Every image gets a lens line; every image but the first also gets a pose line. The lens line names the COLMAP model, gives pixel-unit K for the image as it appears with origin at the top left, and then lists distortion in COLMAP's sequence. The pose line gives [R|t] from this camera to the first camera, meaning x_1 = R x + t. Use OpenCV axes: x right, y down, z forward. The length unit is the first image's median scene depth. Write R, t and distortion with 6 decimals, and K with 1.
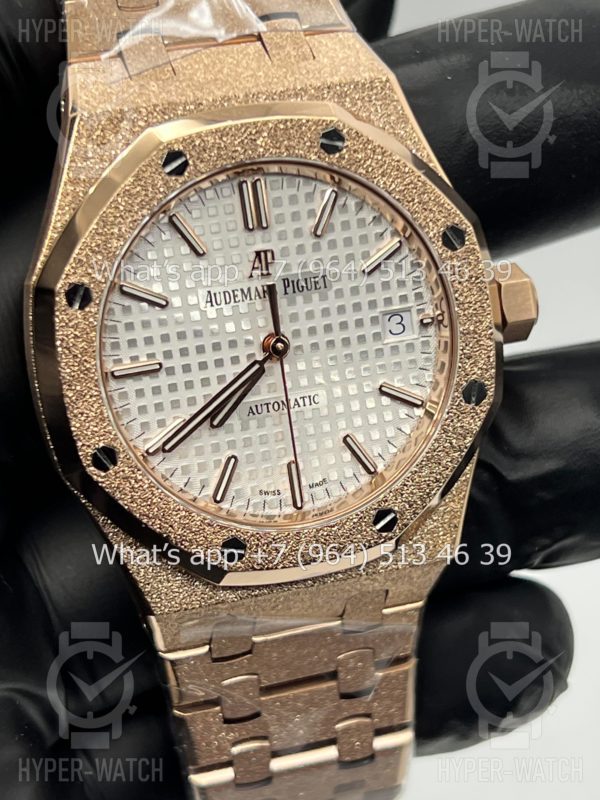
lens RADIAL K [[1875.1, 0, 303.4], [0, 1875.1, 401.0], [0, 0, 1]] dist [0.235145, 0.000000]
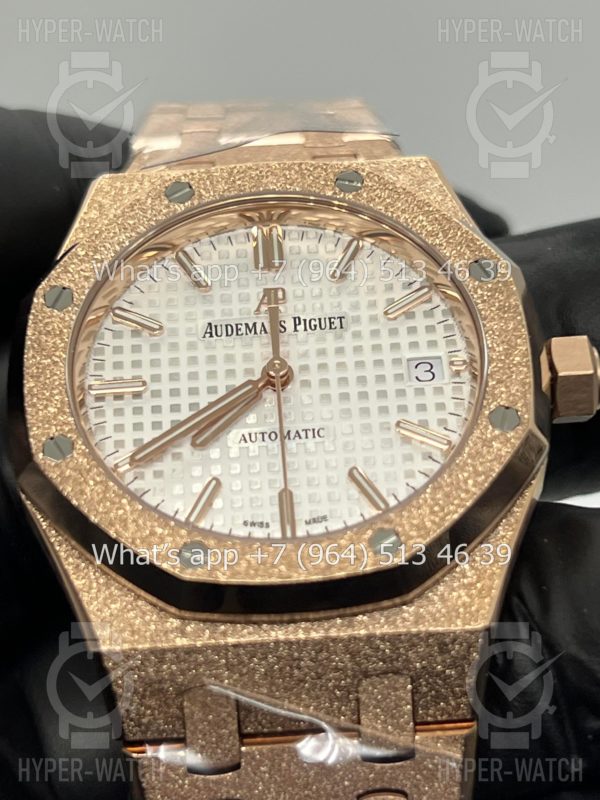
lens RADIAL K [[1875.1, 0, 297.1], [0, 1875.1, 398.8], [0, 0, 1]] dist [0.235145, 0.000000]
pose [[0.956277, -0.082258, -0.280655, 0.243254], [-0.105211, 0.798626, -0.592560, 0.506584], [0.272881, 0.596180, 0.755053, 0.338810]]
